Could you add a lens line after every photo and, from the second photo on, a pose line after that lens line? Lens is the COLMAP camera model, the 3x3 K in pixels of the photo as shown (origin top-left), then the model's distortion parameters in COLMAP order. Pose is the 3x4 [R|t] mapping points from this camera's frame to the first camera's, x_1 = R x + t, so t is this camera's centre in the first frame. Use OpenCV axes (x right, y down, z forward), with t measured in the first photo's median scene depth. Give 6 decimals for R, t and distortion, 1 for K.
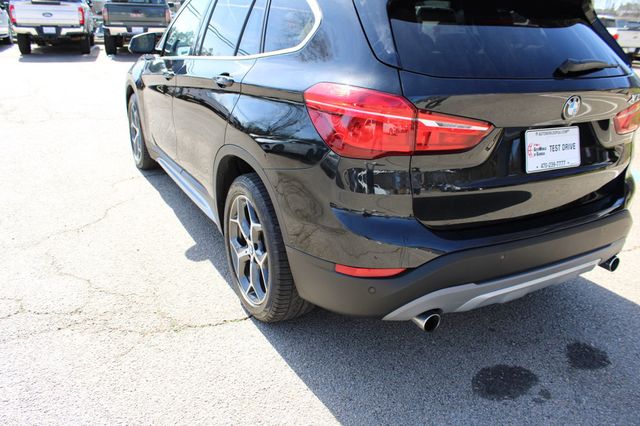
lens RADIAL K [[532.3, 0, 322.1], [0, 532.3, 209.4], [0, 0, 1]] dist [-0.072385, 0.017580]
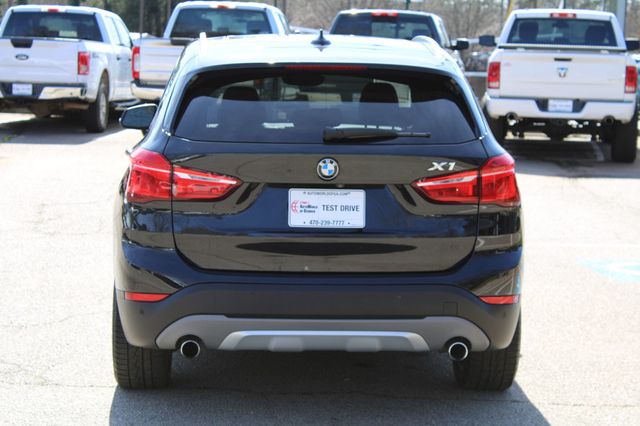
lens RADIAL K [[1547.8, 0, 319.6], [0, 1547.8, 213.1], [0, 0, 1]] dist [0.043242, 0.000000]
pose [[0.897052, 0.027407, -0.441075, 1.866692], [-0.136006, 0.966755, -0.216535, 0.597325], [0.420477, 0.254232, 0.870957, -1.812651]]
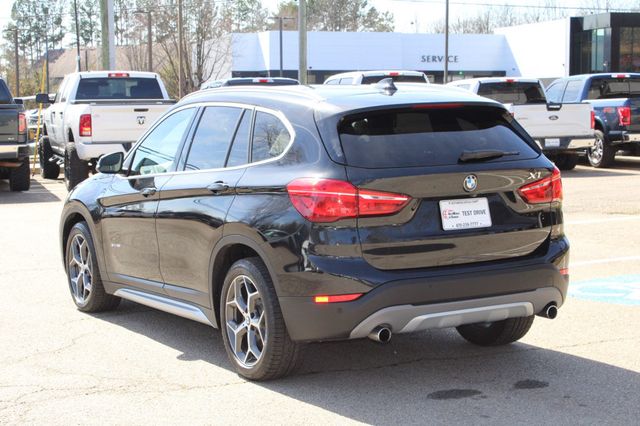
lens RADIAL K [[1257.4, 0, 320.6], [0, 1257.4, 211.2], [0, 0, 1]] dist [0.078965, 0.000000]
pose [[0.998070, -0.061465, 0.008871, 0.025493], [0.061692, 0.964930, -0.255156, 0.724869], [0.007124, 0.255211, 0.966859, -2.294603]]
